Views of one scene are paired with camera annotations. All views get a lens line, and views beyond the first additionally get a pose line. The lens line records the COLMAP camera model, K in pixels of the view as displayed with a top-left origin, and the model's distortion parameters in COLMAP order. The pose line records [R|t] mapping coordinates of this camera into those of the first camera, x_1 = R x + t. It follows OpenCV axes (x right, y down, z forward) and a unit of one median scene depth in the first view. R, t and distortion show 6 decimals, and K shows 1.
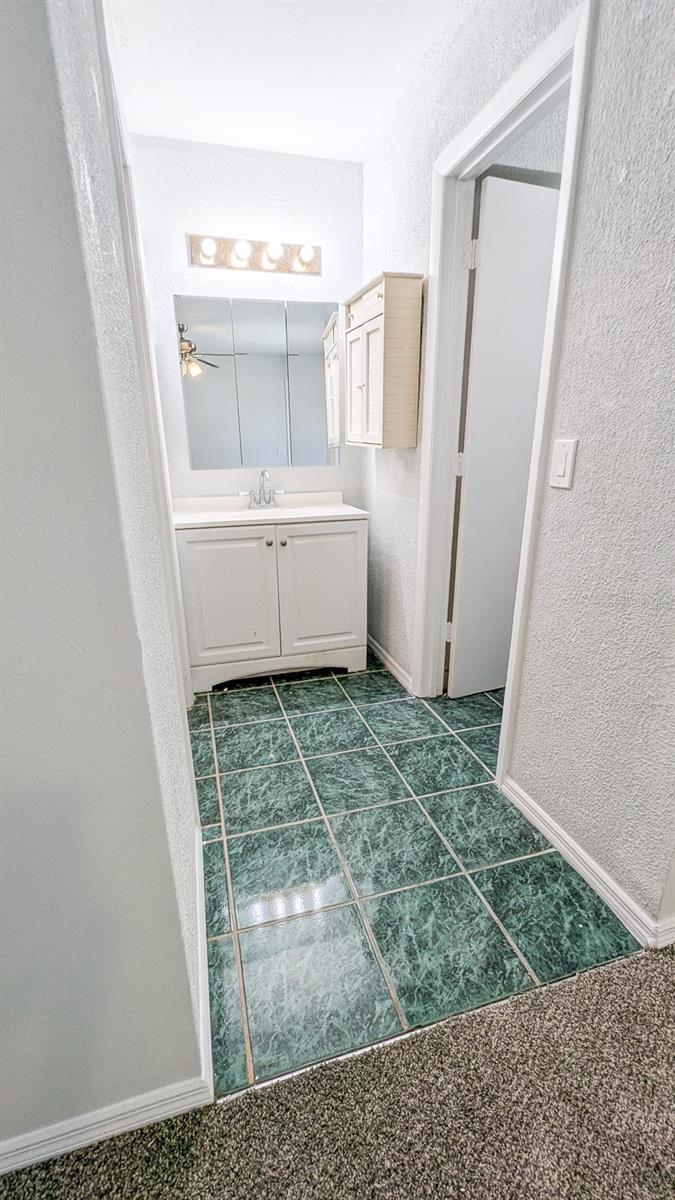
lens RADIAL K [[495.4, 0, 337.5], [0, 495.4, 600.0], [0, 0, 1]] dist [-0.000570, -0.000131]
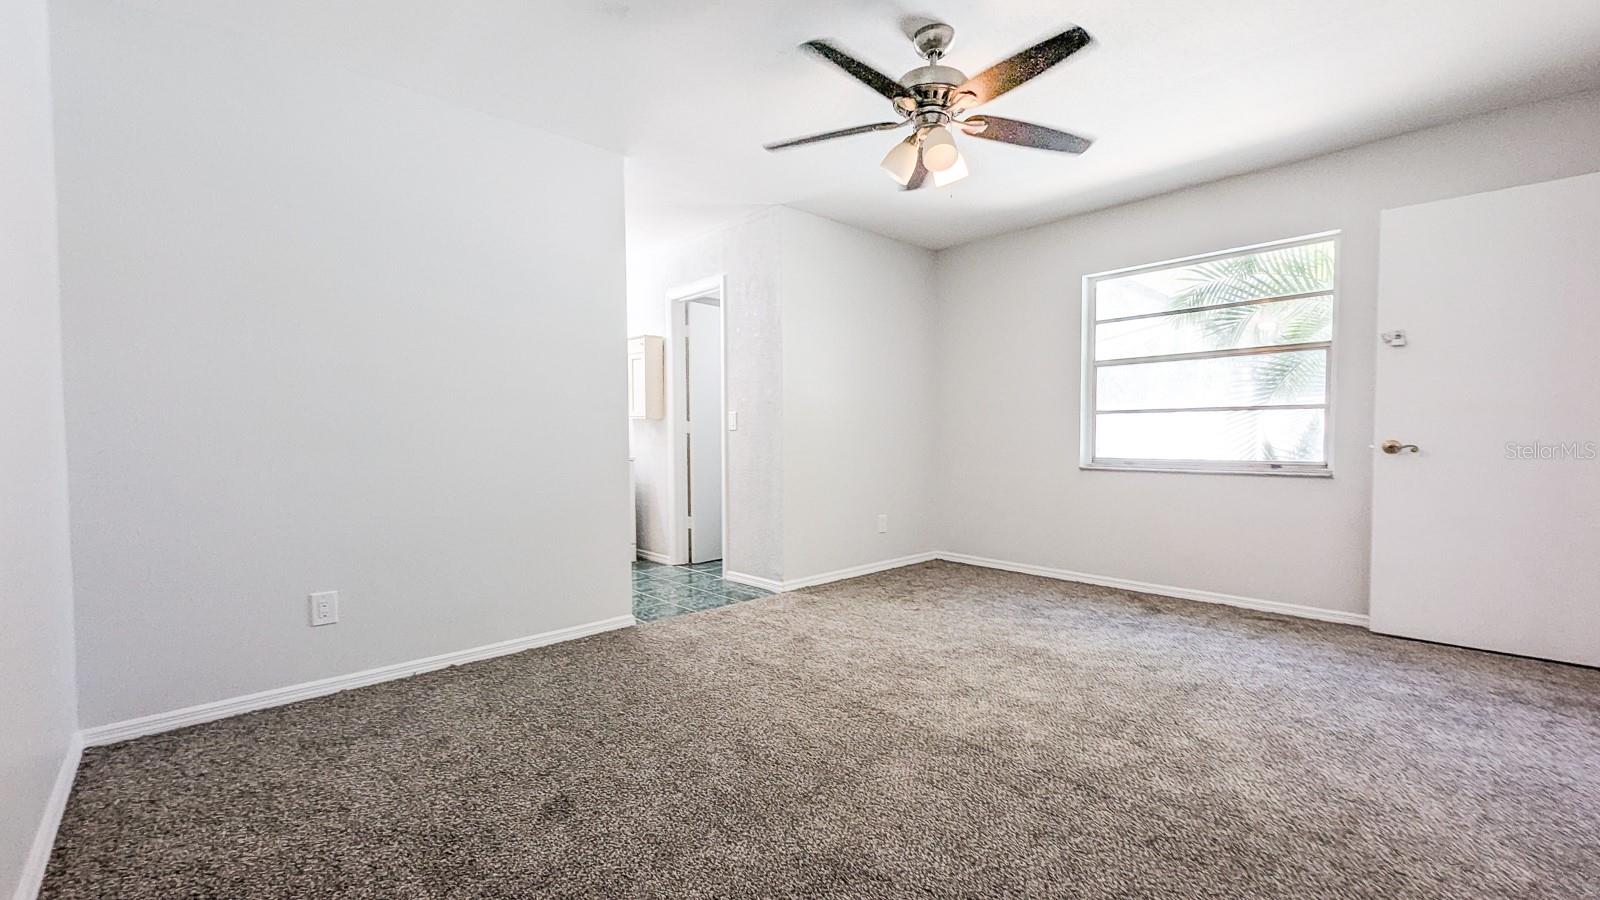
lens RADIAL K [[660.6, 0, 800.0], [0, 660.6, 450.0], [0, 0, 1]] dist [-0.000570, -0.000131]
pose [[0.906469, -0.010586, 0.422140, -0.609461], [0.132248, 0.956512, -0.259991, 0.736709], [-0.401030, 0.291501, 0.868448, -1.879265]]
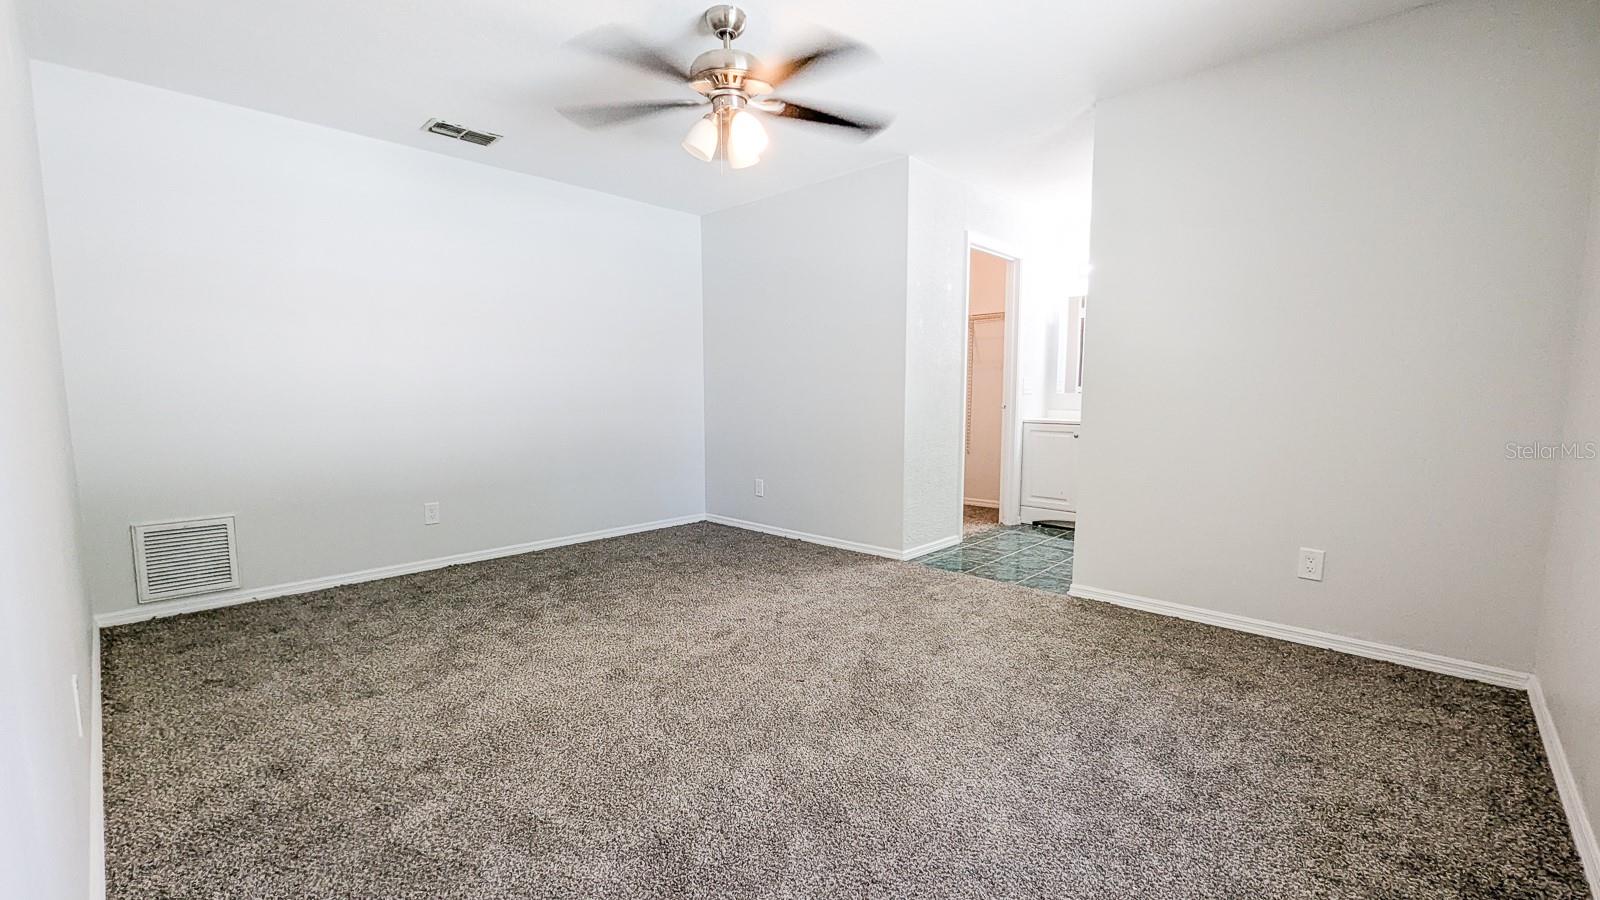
lens RADIAL K [[660.6, 0, 800.0], [0, 660.6, 450.0], [0, 0, 1]] dist [-0.000570, -0.000131]
pose [[0.497217, 0.084883, -0.863464, 2.003694], [-0.273830, 0.959690, -0.063340, 0.489515], [0.823282, 0.267936, 0.500418, -1.258422]]
